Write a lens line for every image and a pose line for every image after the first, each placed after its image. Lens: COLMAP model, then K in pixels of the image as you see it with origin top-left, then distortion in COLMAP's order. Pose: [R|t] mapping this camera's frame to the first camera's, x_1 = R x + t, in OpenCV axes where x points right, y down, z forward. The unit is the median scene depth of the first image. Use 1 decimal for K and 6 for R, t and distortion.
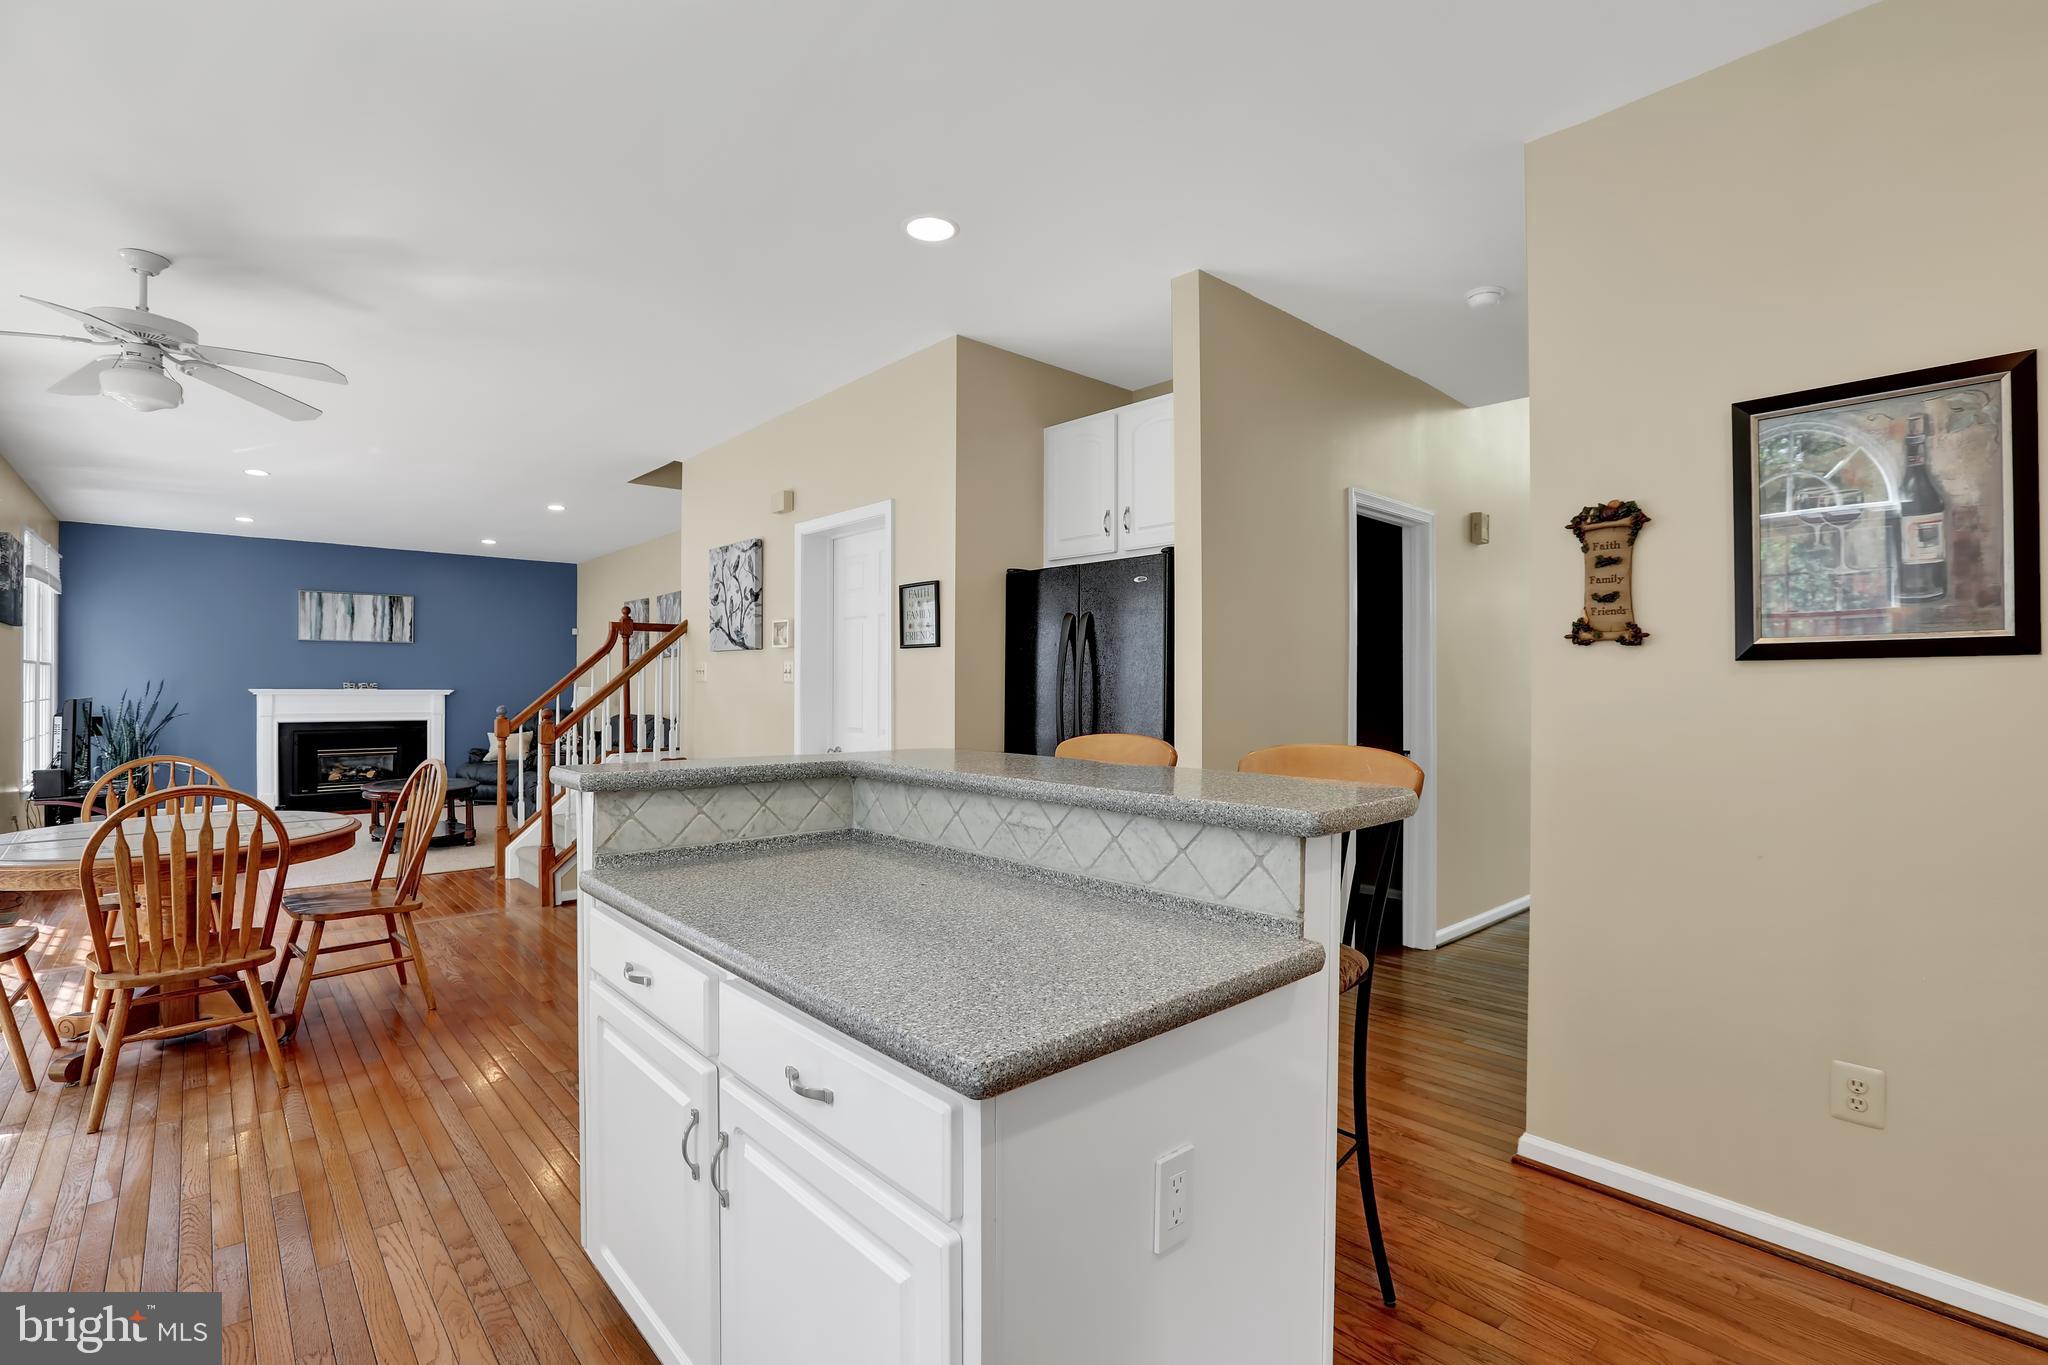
lens RADIAL K [[938.4, 0, 1019.0], [0, 938.4, 689.6], [0, 0, 1]] dist [-0.043039, 0.006925]
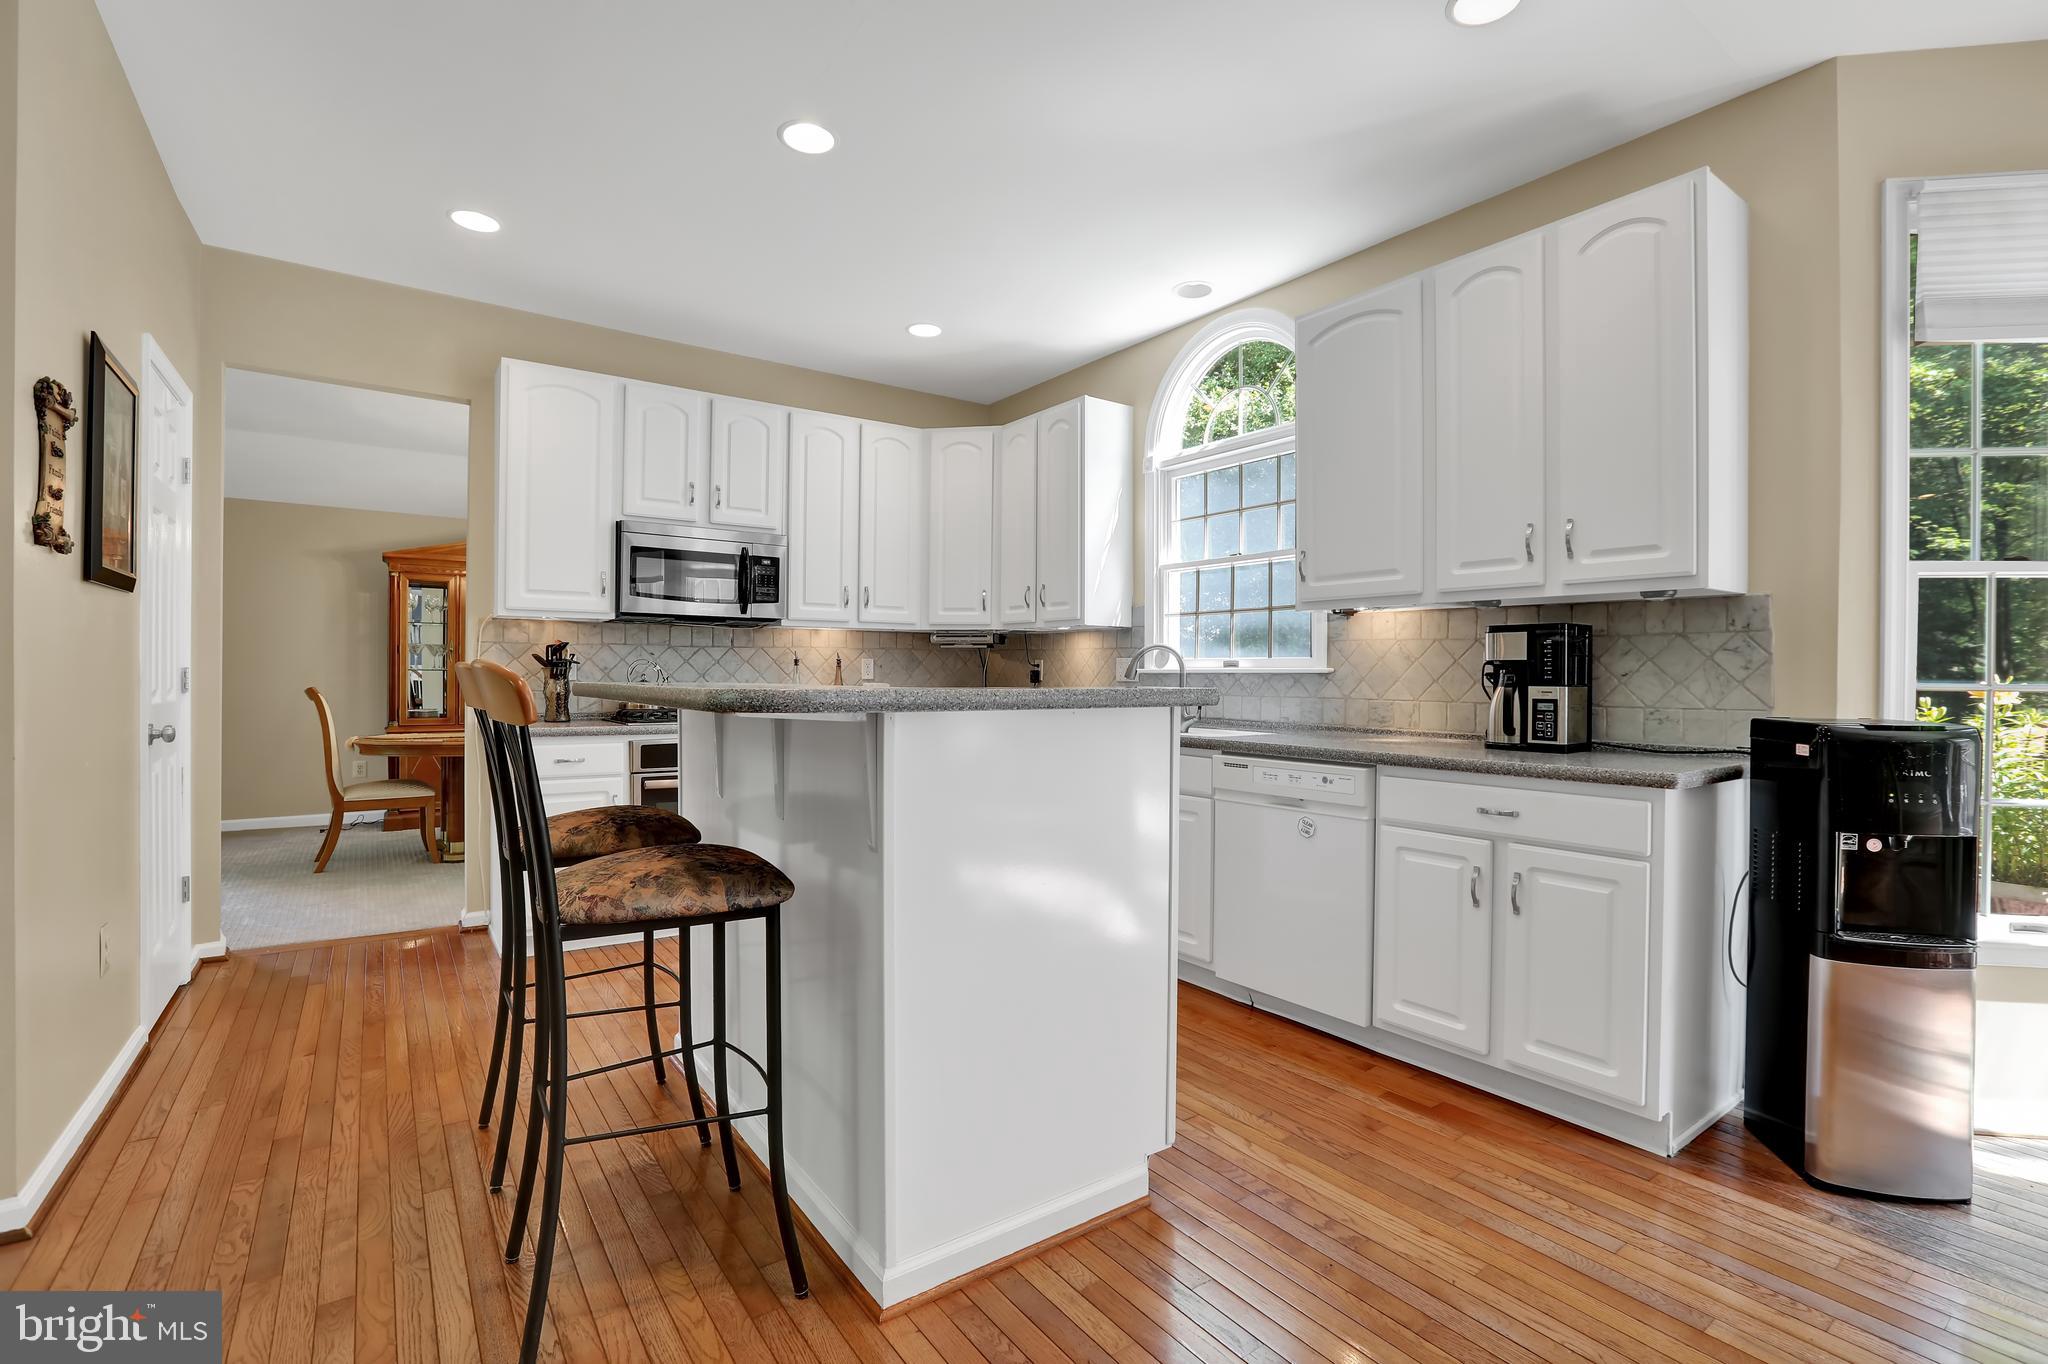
lens RADIAL K [[938.4, 0, 1043.2], [0, 938.4, 676.3], [0, 0, 1]] dist [-0.043039, 0.006925]
pose [[-0.994194, -0.010712, 0.107069, -0.088227], [-0.010353, 0.999939, 0.003911, 0.013953], [-0.107104, 0.002780, -0.994244, 0.418211]]
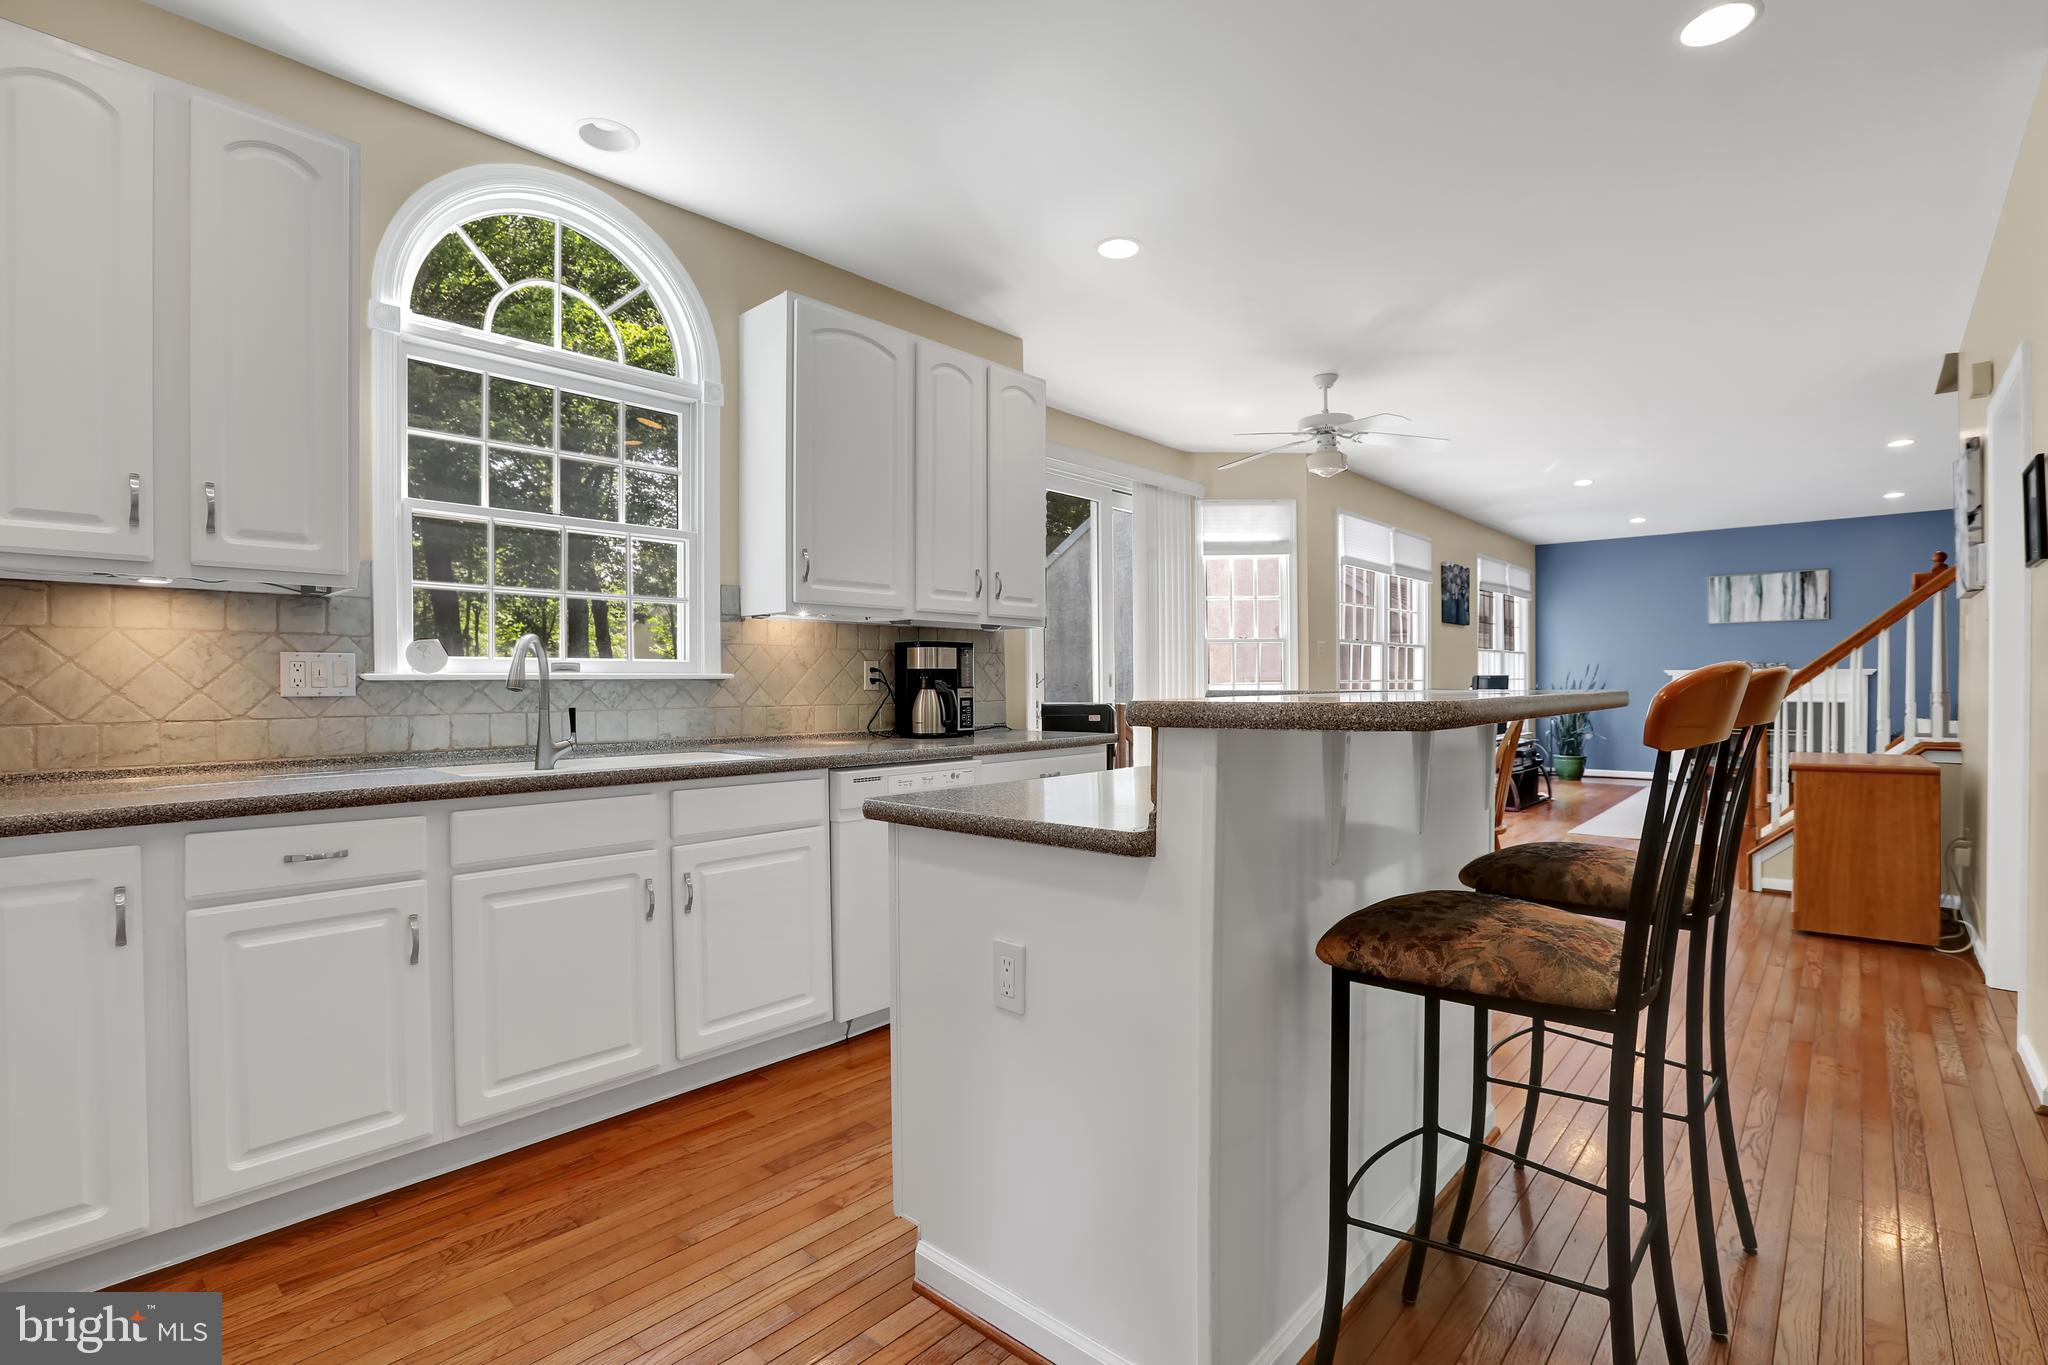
lens RADIAL K [[938.4, 0, 1026.9], [0, 938.4, 689.0], [0, 0, 1]] dist [-0.043039, 0.006925]
pose [[0.105421, 0.002301, -0.994425, 0.185907], [0.003139, 0.999992, 0.002646, 0.015910], [0.994423, -0.003400, 0.105413, 0.103588]]
